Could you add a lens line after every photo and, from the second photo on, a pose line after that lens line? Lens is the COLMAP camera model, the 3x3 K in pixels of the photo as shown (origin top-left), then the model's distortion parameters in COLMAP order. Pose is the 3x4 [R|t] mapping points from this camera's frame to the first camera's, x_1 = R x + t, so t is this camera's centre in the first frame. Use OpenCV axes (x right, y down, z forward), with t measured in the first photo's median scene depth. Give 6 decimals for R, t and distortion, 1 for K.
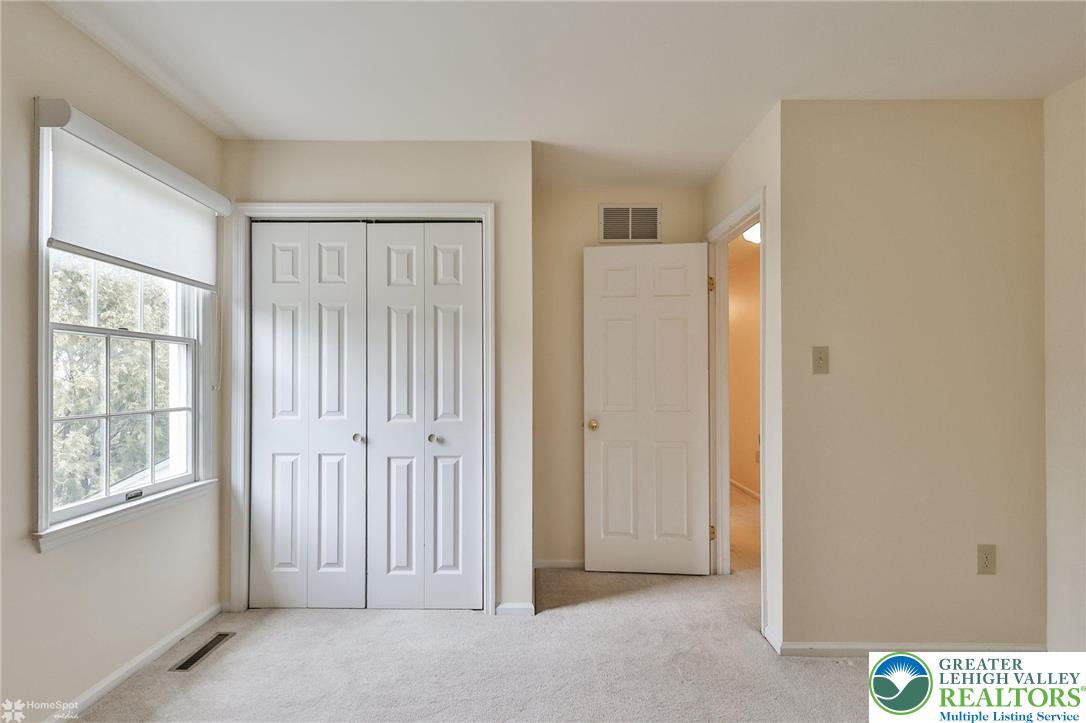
lens RADIAL K [[582.1, 0, 539.5], [0, 582.1, 362.8], [0, 0, 1]] dist [0.000869, -0.001270]
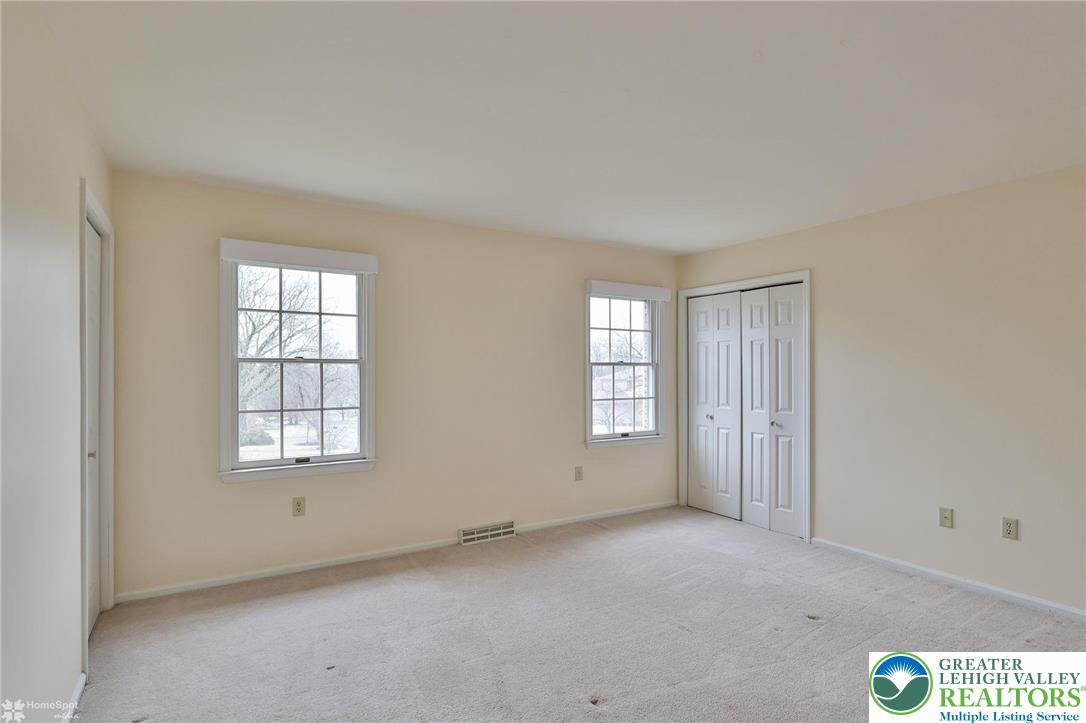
lens RADIAL K [[582.1, 0, 542.7], [0, 582.1, 363.4], [0, 0, 1]] dist [0.000869, -0.001270]
pose [[0.537505, -0.016323, -0.843103, 0.814382], [0.013775, 0.999849, -0.010576, -0.025471], [0.843148, -0.005929, 0.537649, -0.383221]]
